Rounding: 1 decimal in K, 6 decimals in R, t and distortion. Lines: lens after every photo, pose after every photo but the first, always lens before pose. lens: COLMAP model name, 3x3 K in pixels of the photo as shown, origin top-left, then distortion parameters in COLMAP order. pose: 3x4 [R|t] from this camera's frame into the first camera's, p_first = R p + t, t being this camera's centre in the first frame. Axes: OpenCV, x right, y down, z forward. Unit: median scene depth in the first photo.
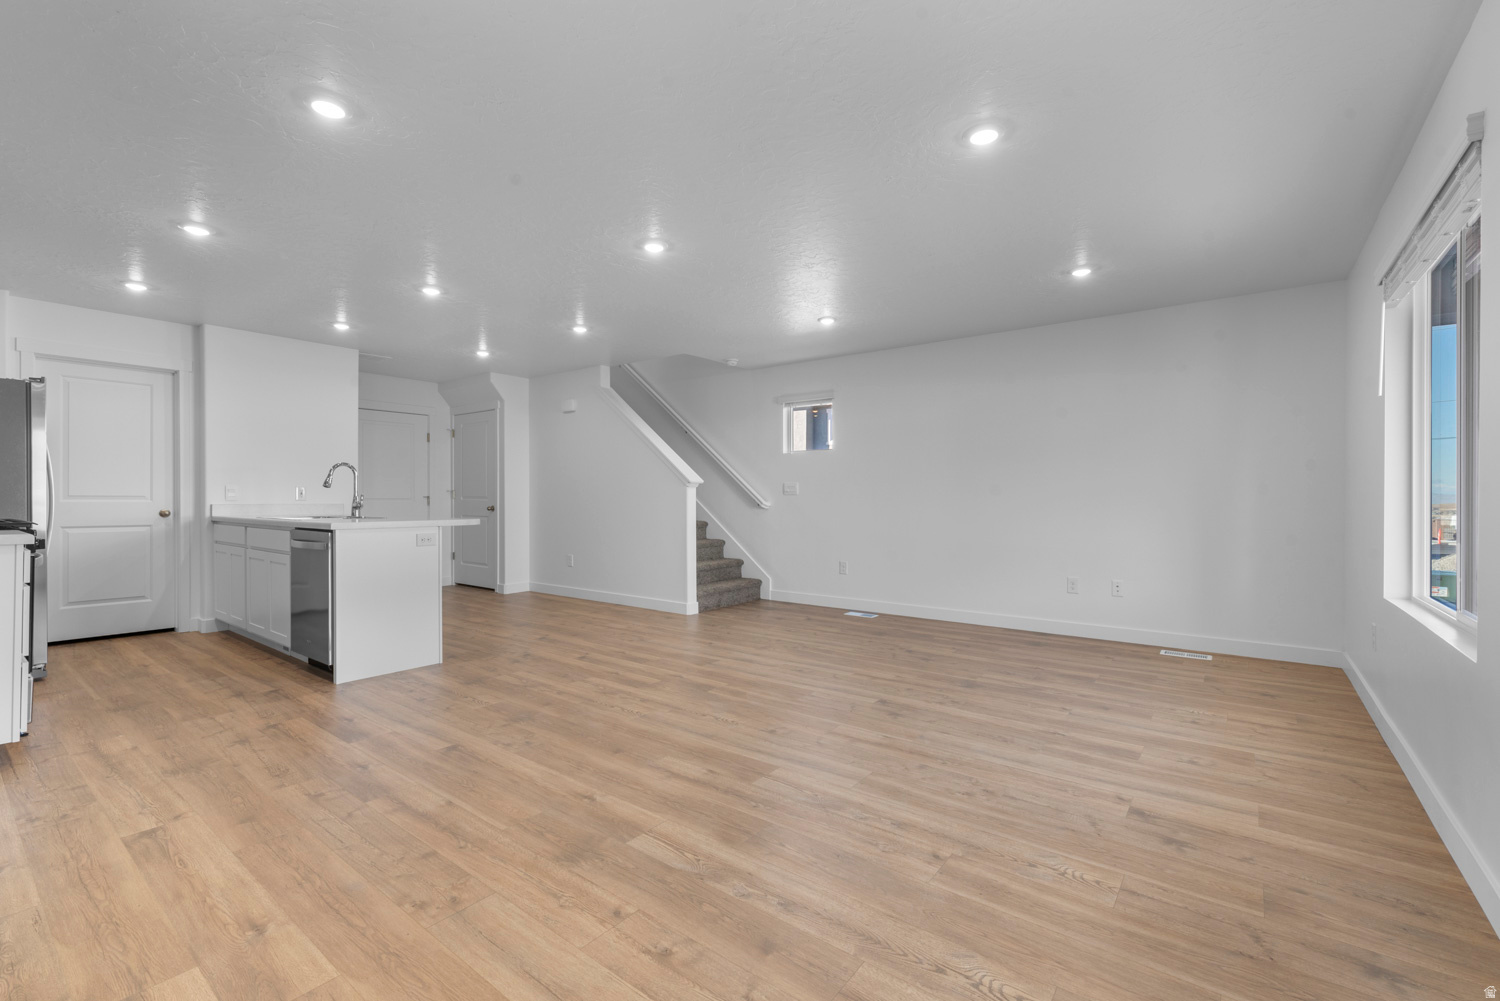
lens RADIAL K [[645.4, 0, 752.8], [0, 645.4, 506.5], [0, 0, 1]] dist [-0.002550, -0.000042]
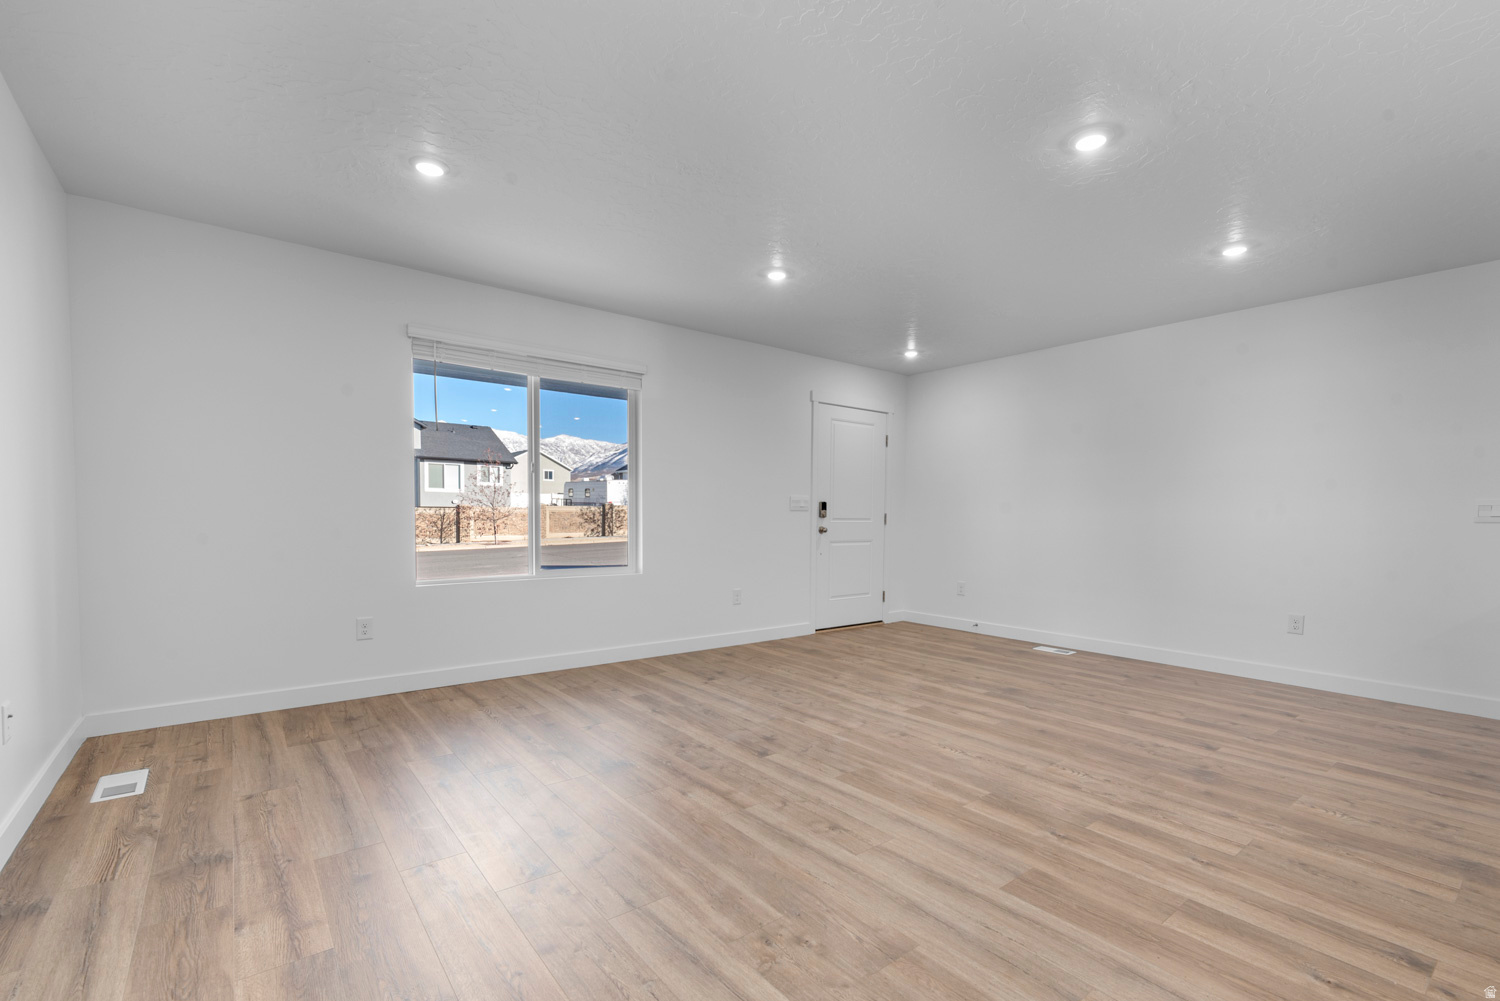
lens RADIAL K [[645.4, 0, 752.3], [0, 645.4, 507.5], [0, 0, 1]] dist [-0.002550, -0.000042]
pose [[-0.966976, -0.007416, 0.254761, 0.003278], [-0.007323, 0.999972, 0.001314, -0.021191], [-0.254764, -0.000594, -0.967003, 1.943034]]
